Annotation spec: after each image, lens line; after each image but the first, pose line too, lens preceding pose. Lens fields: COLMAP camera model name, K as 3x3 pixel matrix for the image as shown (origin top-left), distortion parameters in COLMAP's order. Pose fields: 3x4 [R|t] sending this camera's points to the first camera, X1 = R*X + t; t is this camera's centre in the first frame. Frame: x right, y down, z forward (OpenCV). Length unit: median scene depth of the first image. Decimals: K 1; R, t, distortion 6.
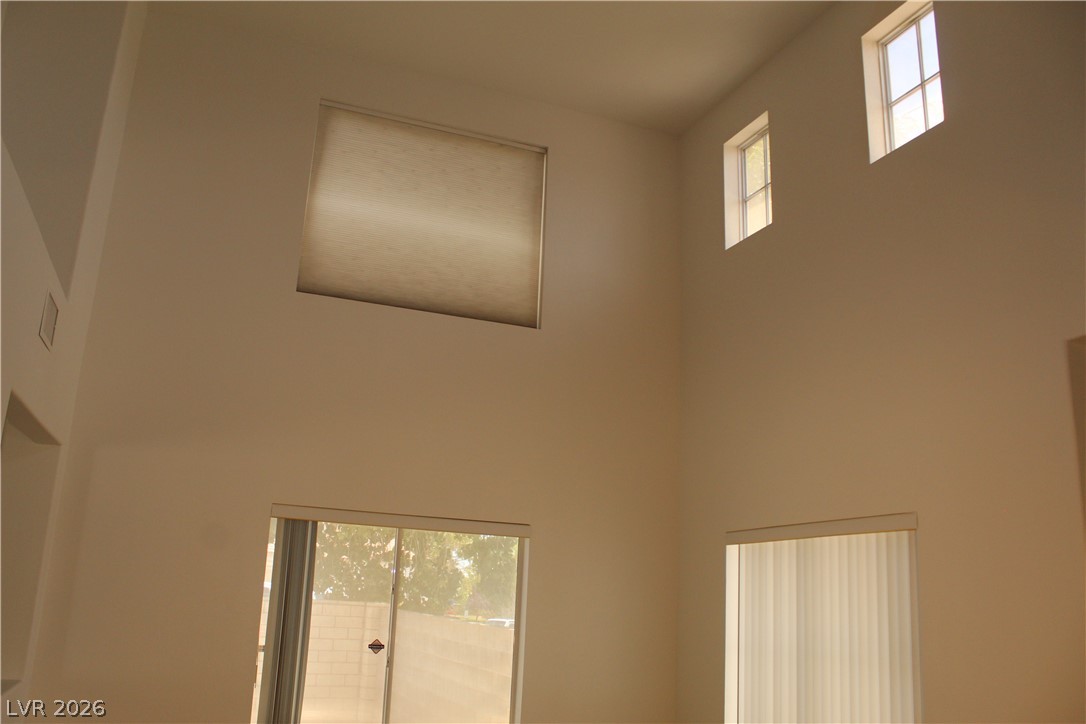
lens RADIAL K [[904.8, 0, 530.8], [0, 904.8, 376.9], [0, 0, 1]] dist [-0.139658, 0.132317]
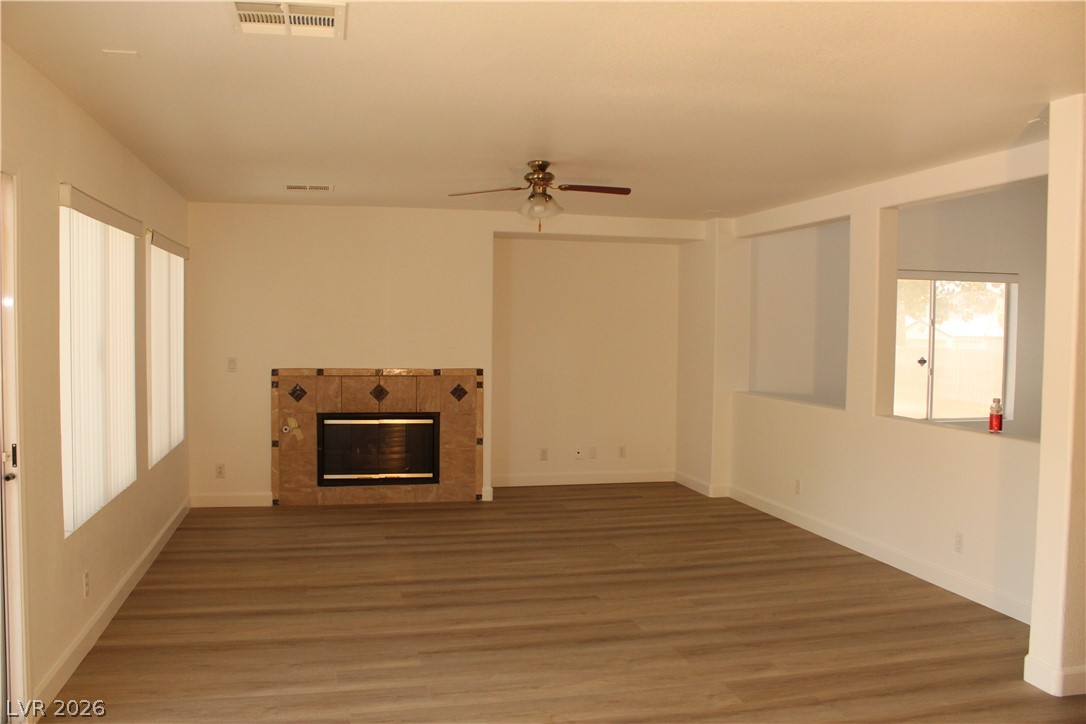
lens RADIAL K [[904.8, 0, 507.5], [0, 904.8, 355.1], [0, 0, 1]] dist [-0.139658, 0.132317]
pose [[0.987662, -0.027051, -0.154245, -0.620279], [0.067232, 0.962821, 0.261641, -0.132204], [0.141432, -0.268783, 0.952761, -0.472472]]
